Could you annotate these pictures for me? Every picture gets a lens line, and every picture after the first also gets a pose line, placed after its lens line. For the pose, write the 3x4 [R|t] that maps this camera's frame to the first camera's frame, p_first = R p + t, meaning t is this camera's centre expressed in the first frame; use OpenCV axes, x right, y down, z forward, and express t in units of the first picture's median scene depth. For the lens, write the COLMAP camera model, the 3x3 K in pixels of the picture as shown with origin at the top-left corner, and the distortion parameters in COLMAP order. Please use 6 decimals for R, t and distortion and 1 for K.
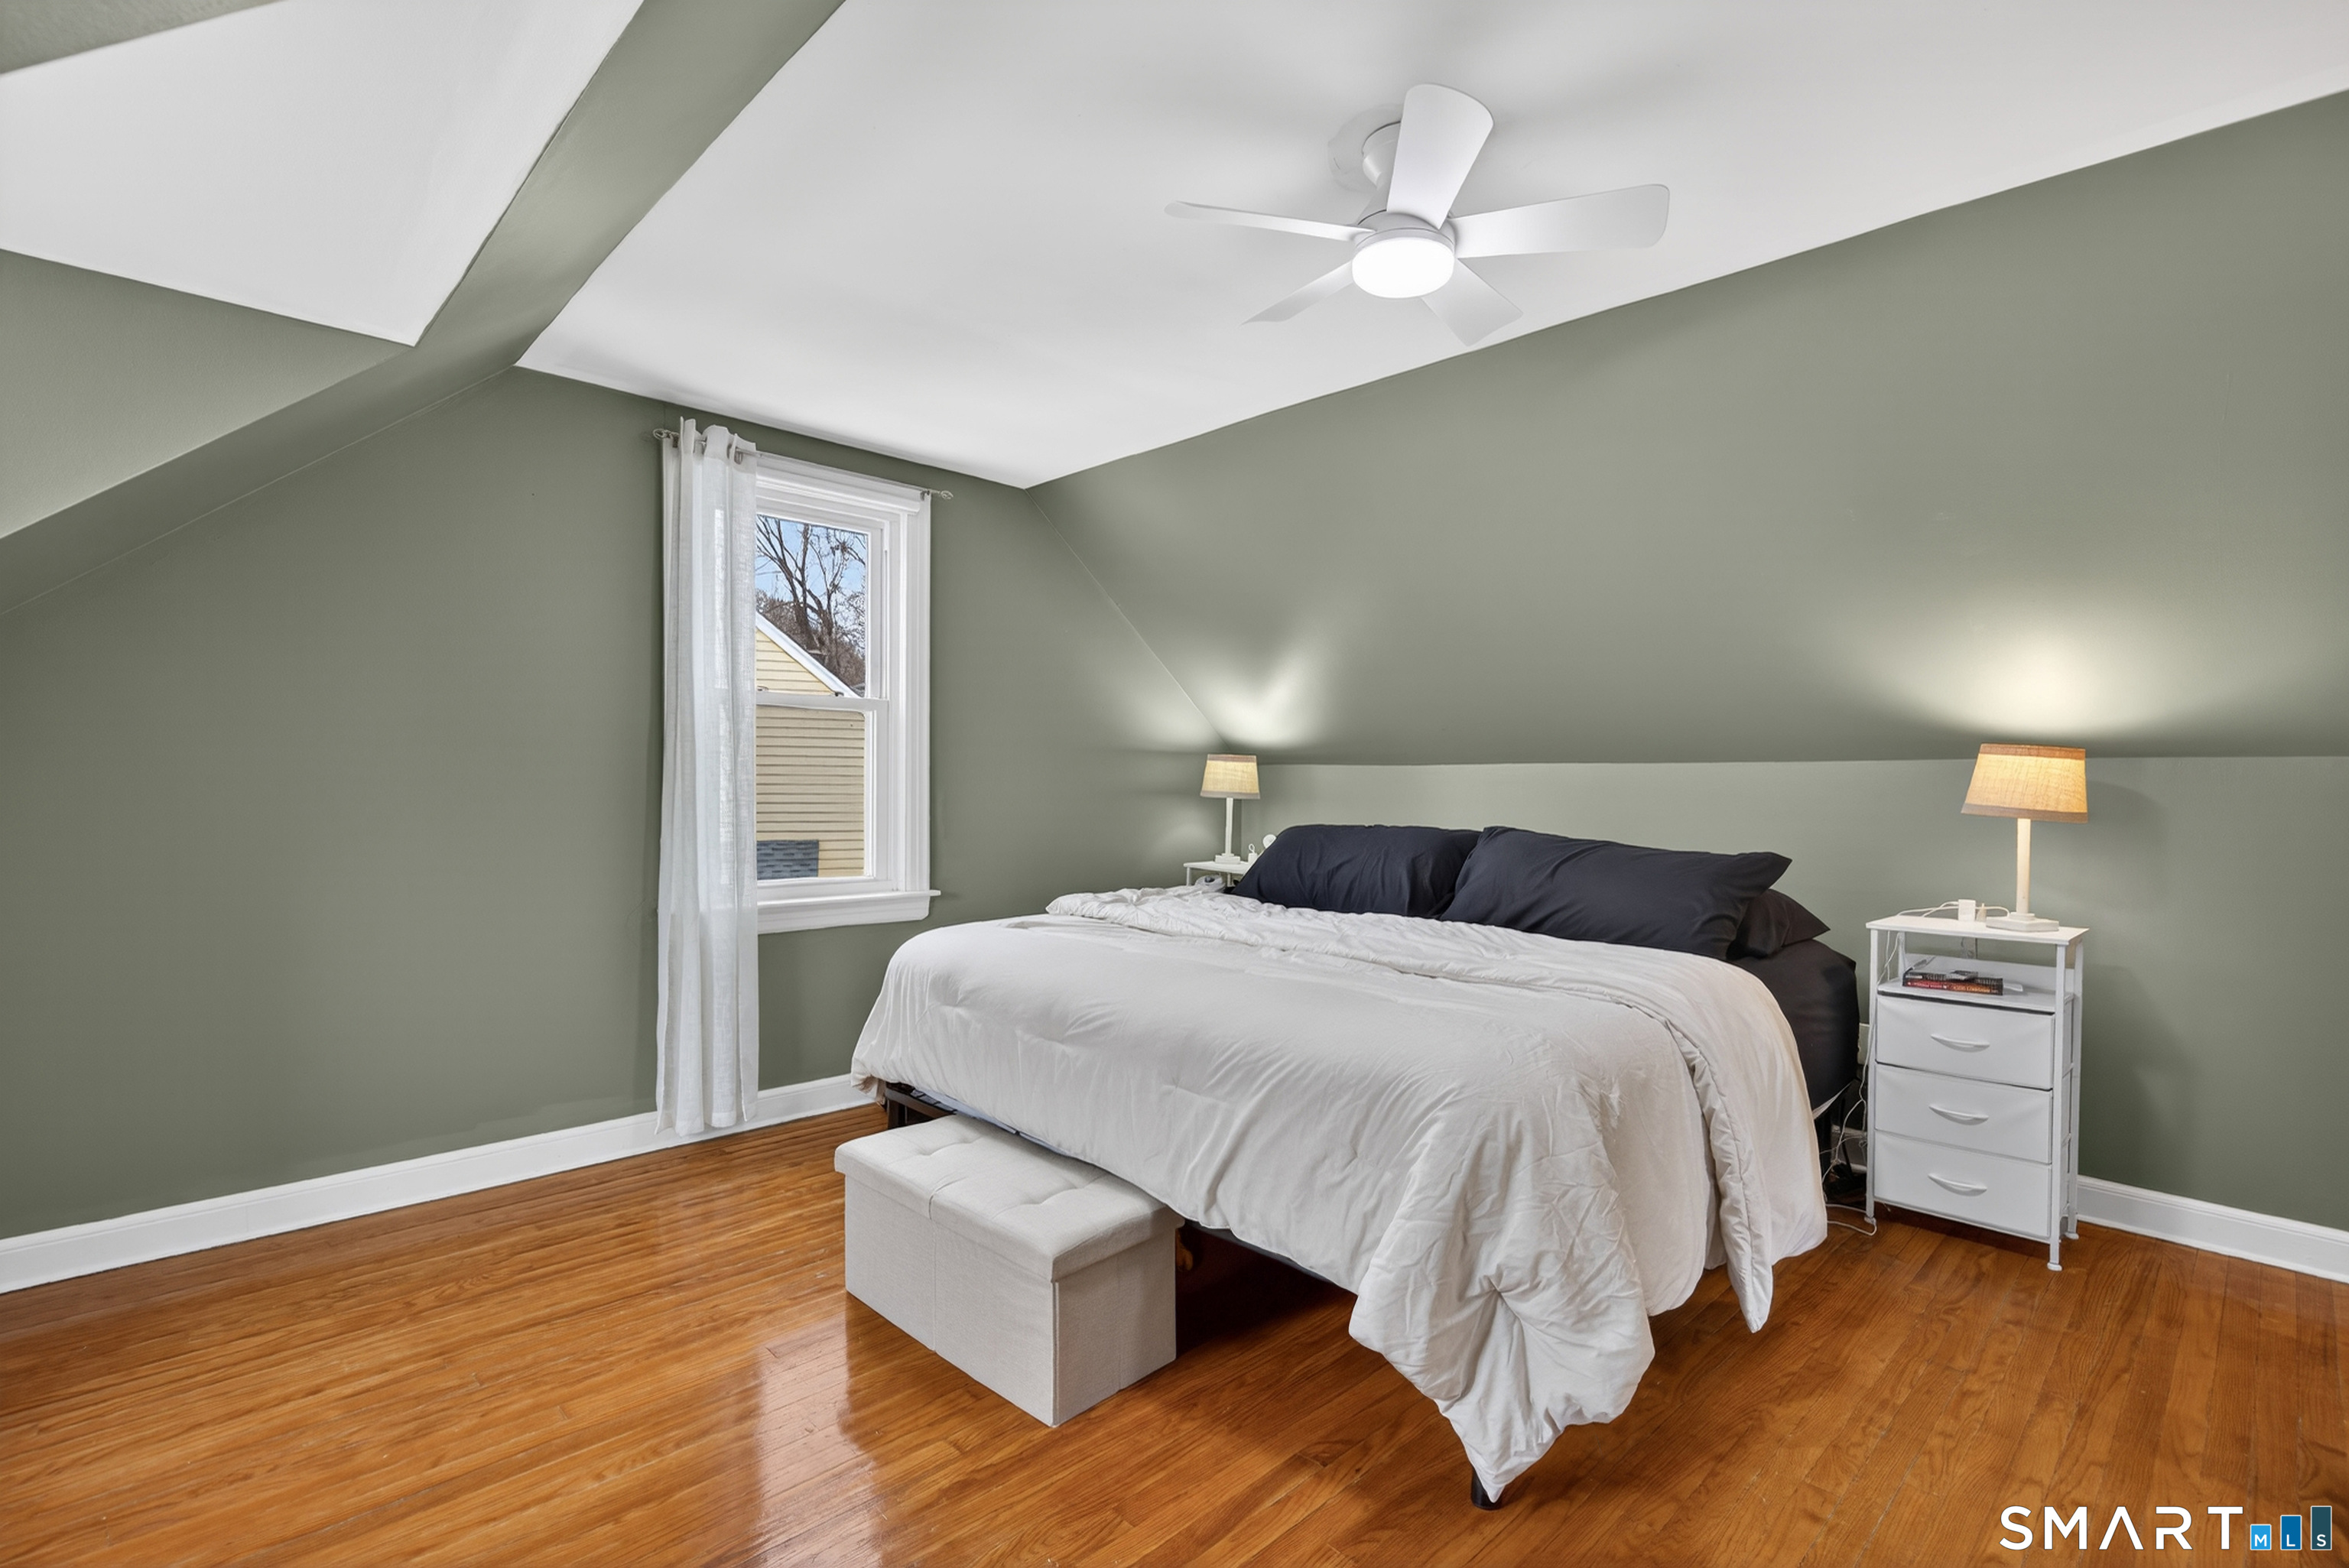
lens RADIAL K [[1063.9, 0, 1194.8], [0, 1063.9, 767.6], [0, 0, 1]] dist [0.000669, 0.000125]
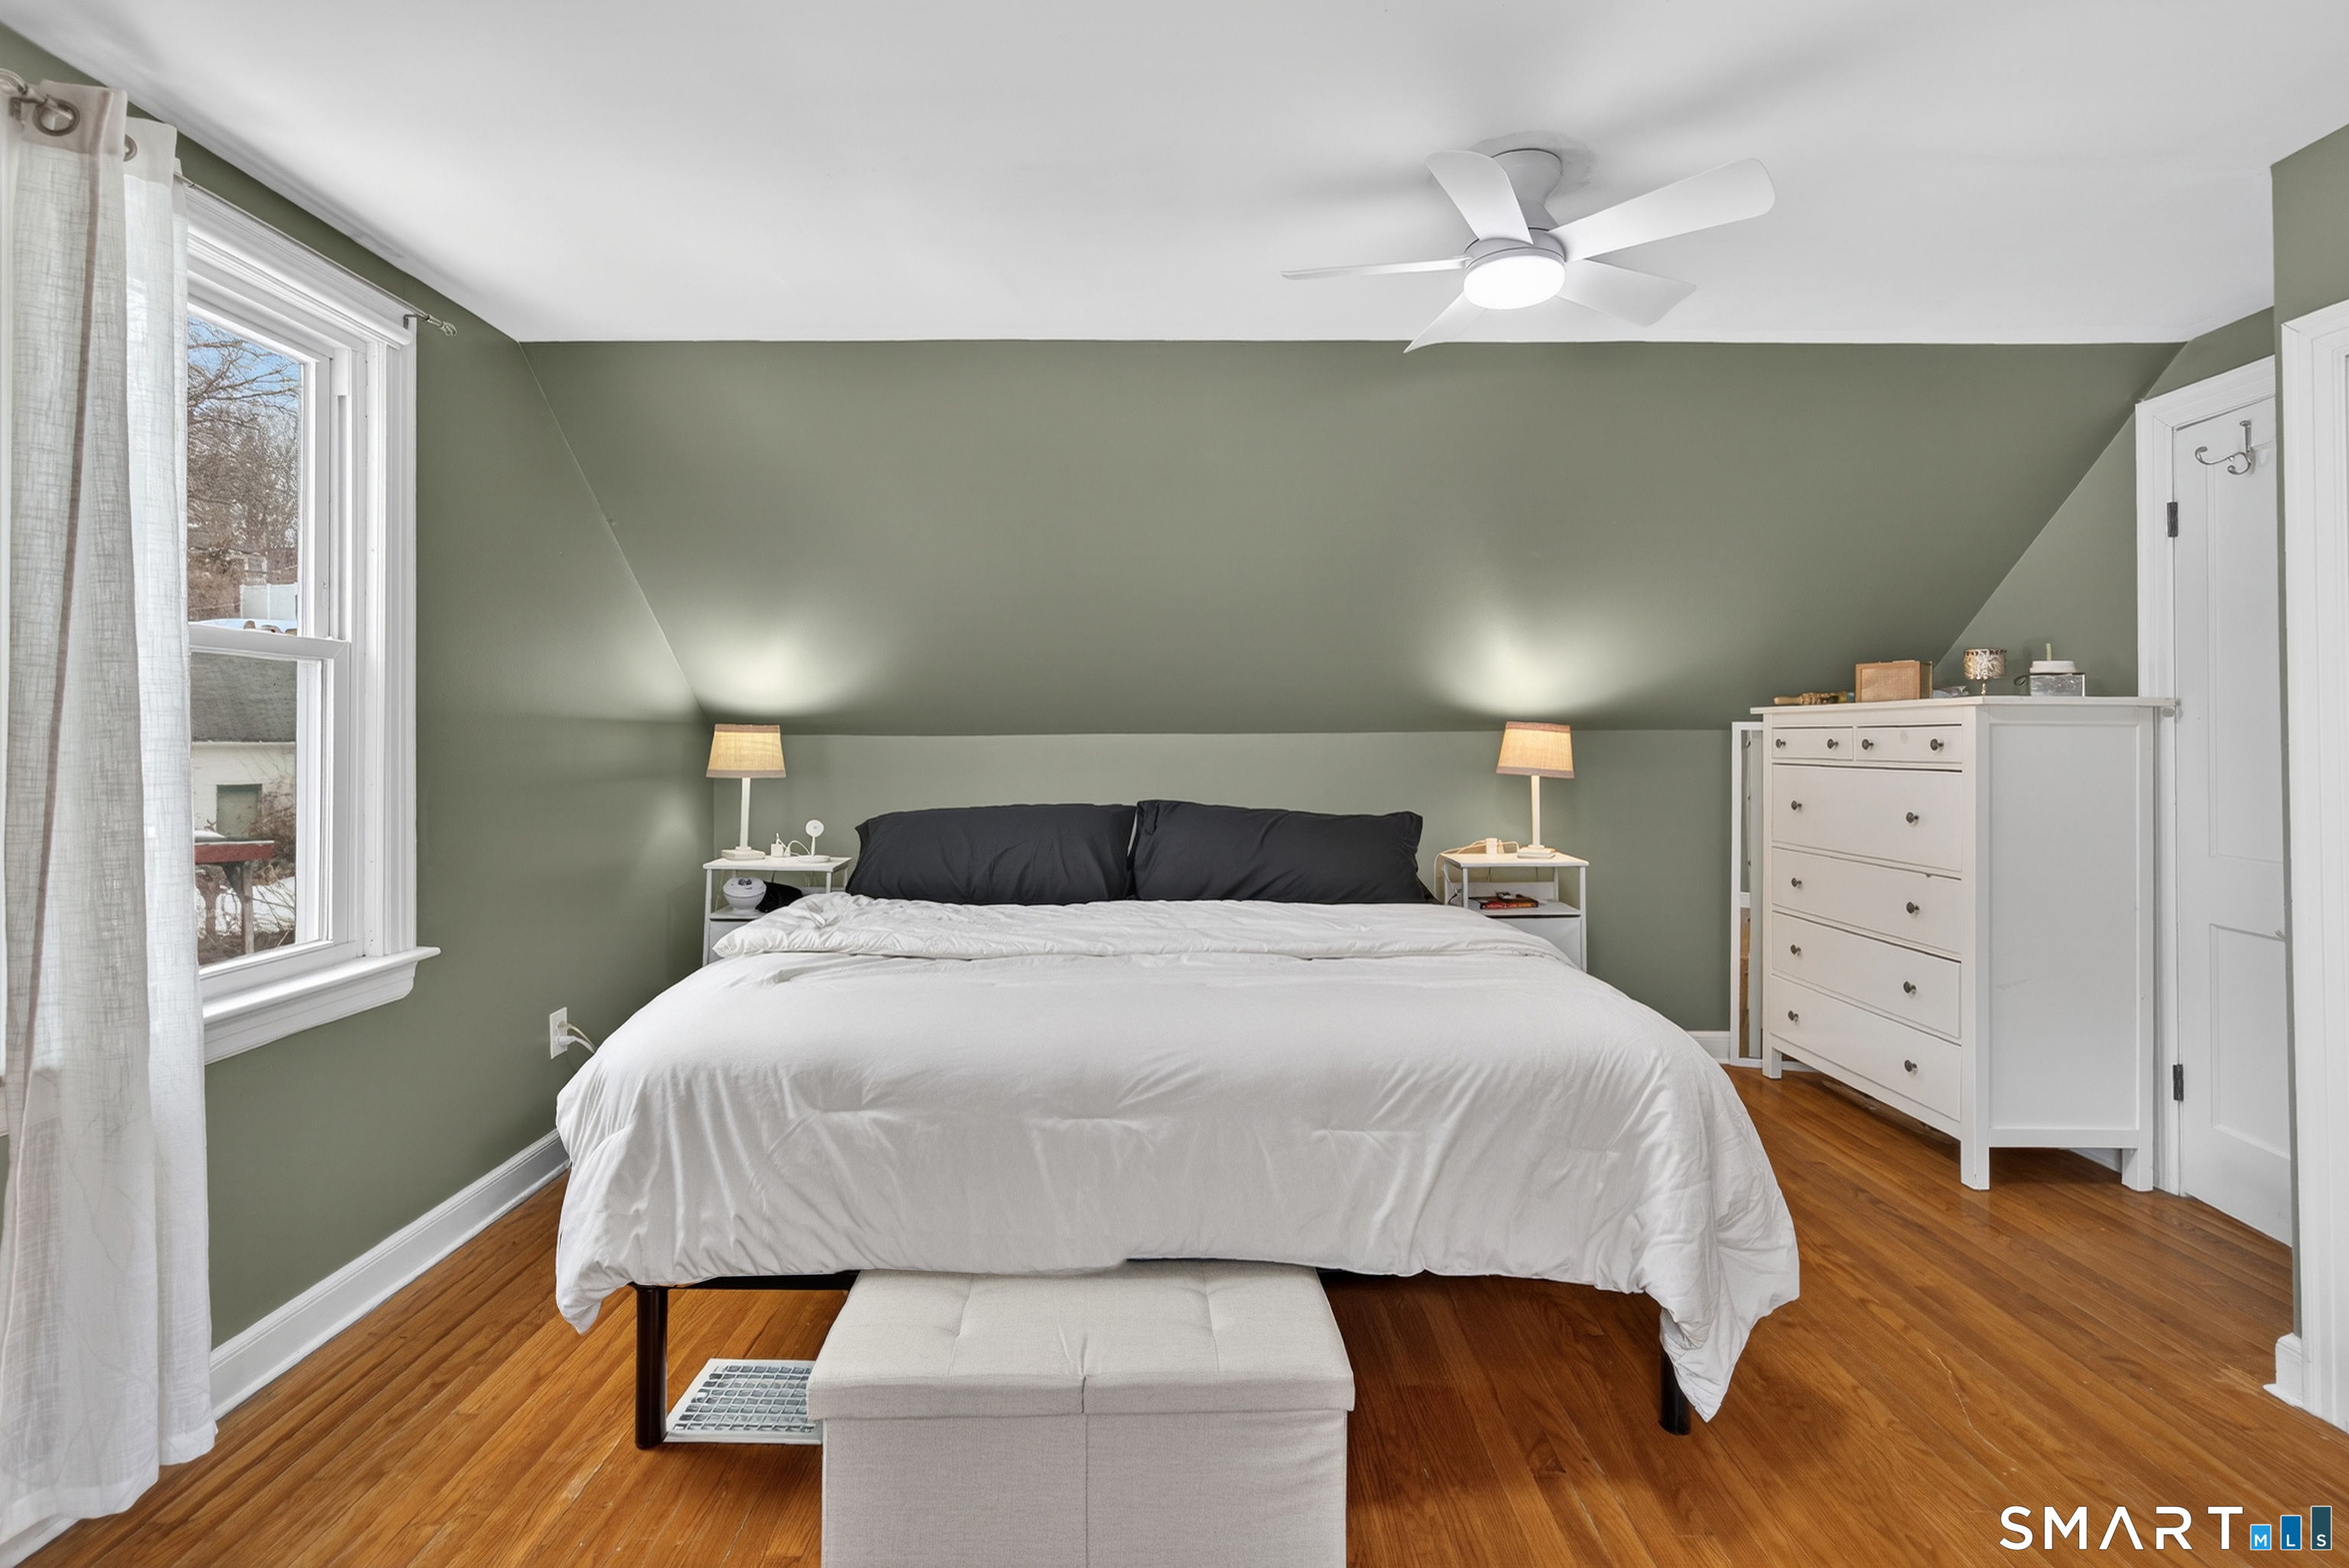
lens RADIAL K [[1075.3, 0, 1167.1], [0, 1075.3, 708.1], [0, 0, 1]] dist [0.004333, 0.000880]
pose [[0.720094, 0.005306, 0.693856, -0.517547], [0.004014, 0.999922, -0.011813, -0.024314], [-0.693865, 0.011291, 0.720017, 0.326441]]
